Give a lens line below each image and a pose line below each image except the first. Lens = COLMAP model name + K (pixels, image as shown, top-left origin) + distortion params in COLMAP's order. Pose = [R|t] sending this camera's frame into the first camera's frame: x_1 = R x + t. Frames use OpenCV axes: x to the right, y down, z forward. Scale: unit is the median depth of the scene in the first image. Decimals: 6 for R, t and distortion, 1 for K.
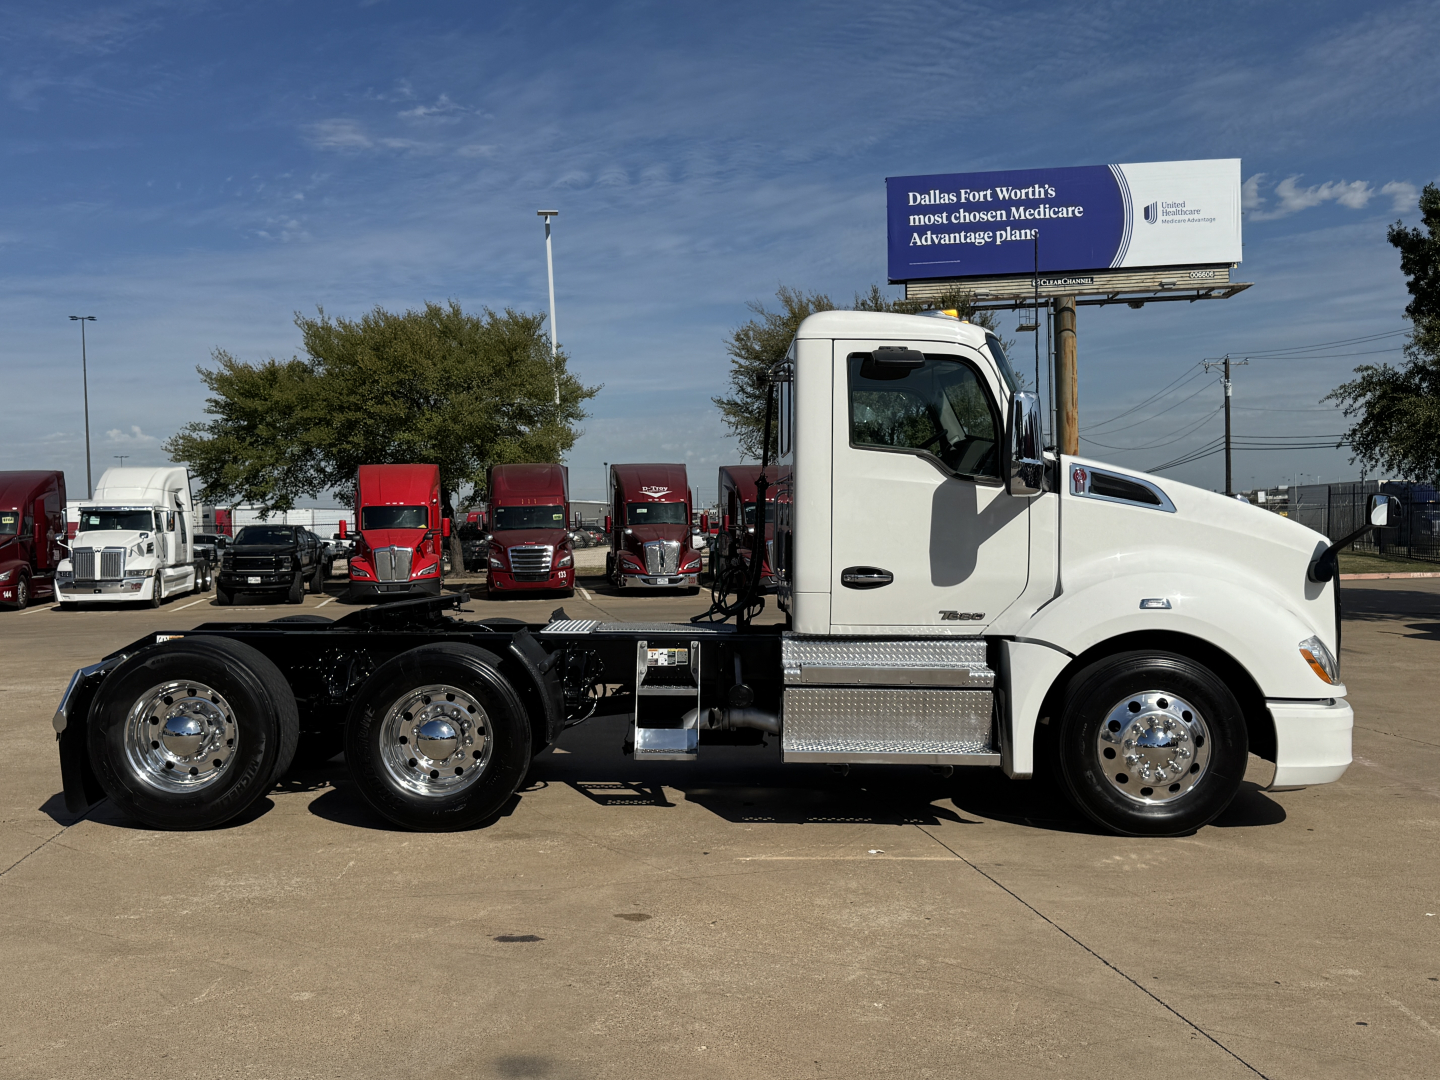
lens RADIAL K [[1407.5, 0, 723.0], [0, 1407.5, 560.2], [0, 0, 1]] dist [0.081649, 0.000000]
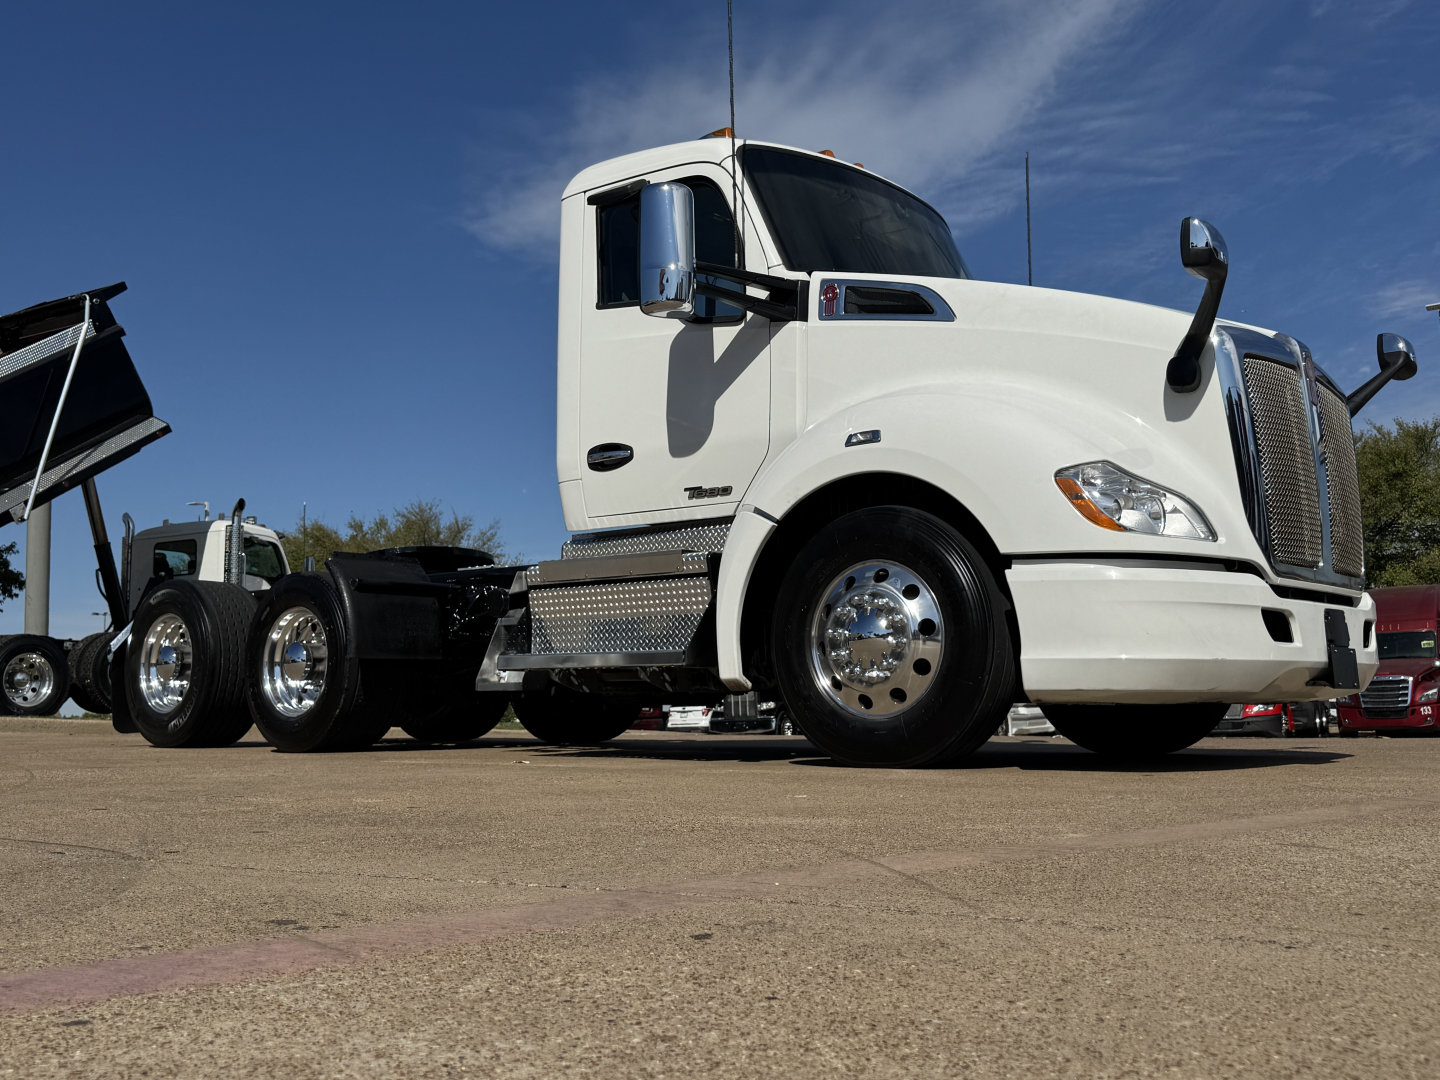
lens RADIAL K [[1407.5, 0, 713.9], [0, 1407.5, 564.2], [0, 0, 1]] dist [0.081649, 0.000000]
pose [[0.766996, -0.066155, -0.638233, 0.682254], [-0.009801, 0.993347, -0.114743, 0.172479], [0.641577, 0.094263, 0.761245, 0.404459]]
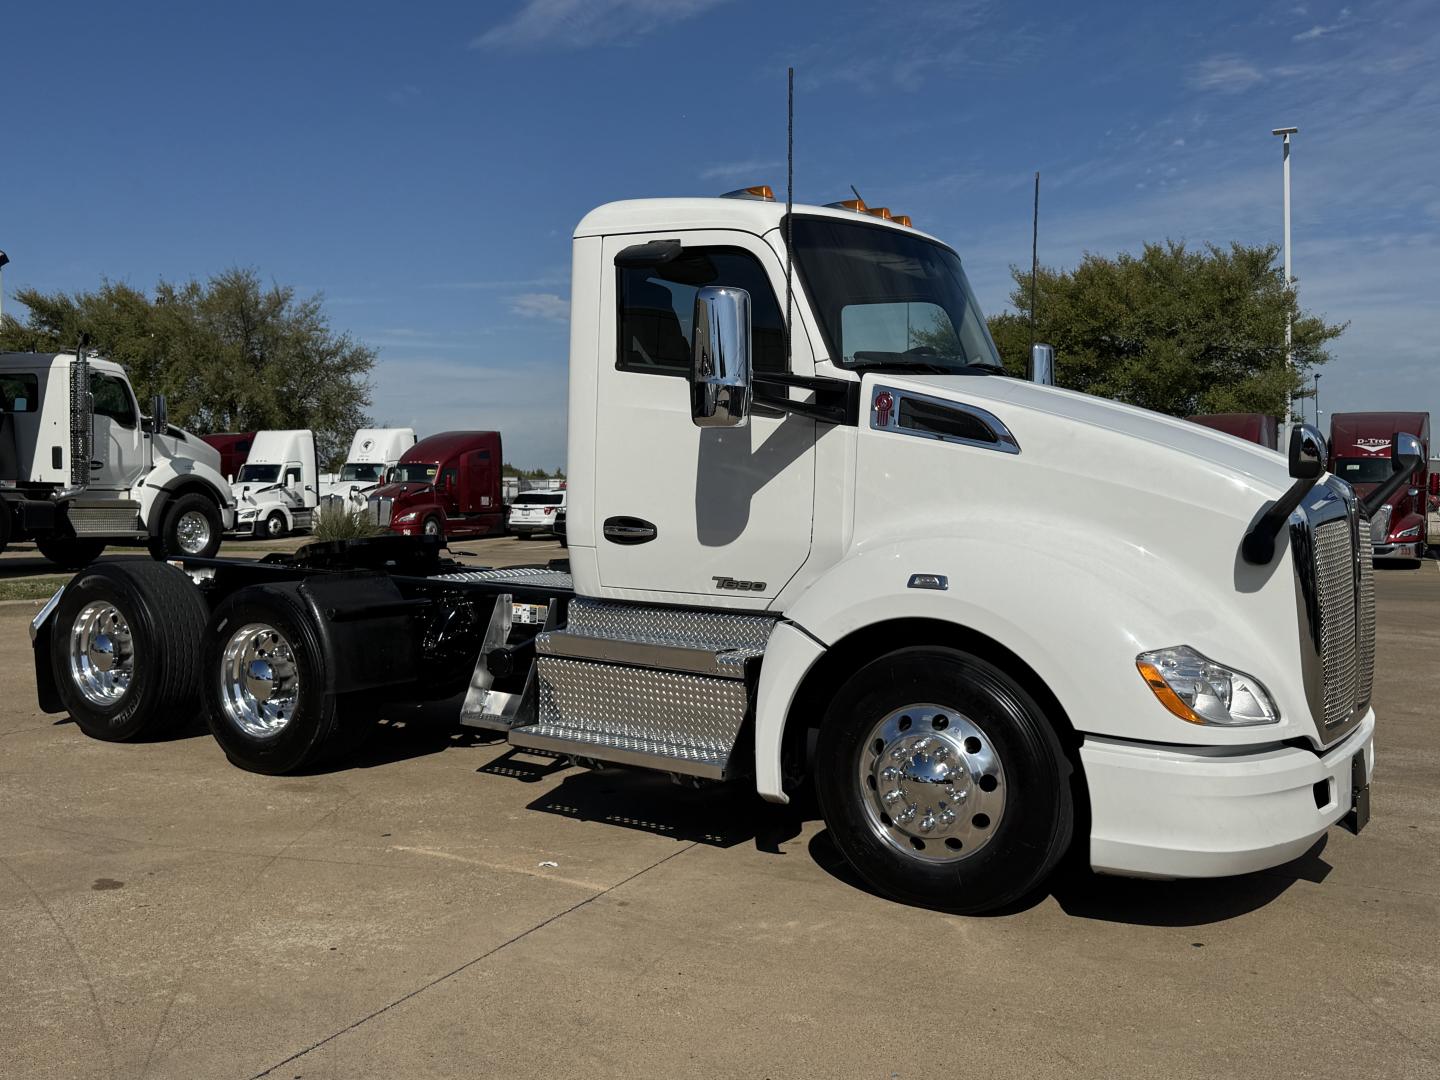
lens RADIAL K [[1415.0, 0, 710.8], [0, 1415.0, 566.8], [0, 0, 1]] dist [0.066844, 0.000000]
pose [[0.838241, 0.051713, -0.542842, 0.582814], [-0.032721, 0.998469, 0.044591, -0.004600], [0.544317, -0.019615, 0.838650, 0.342603]]
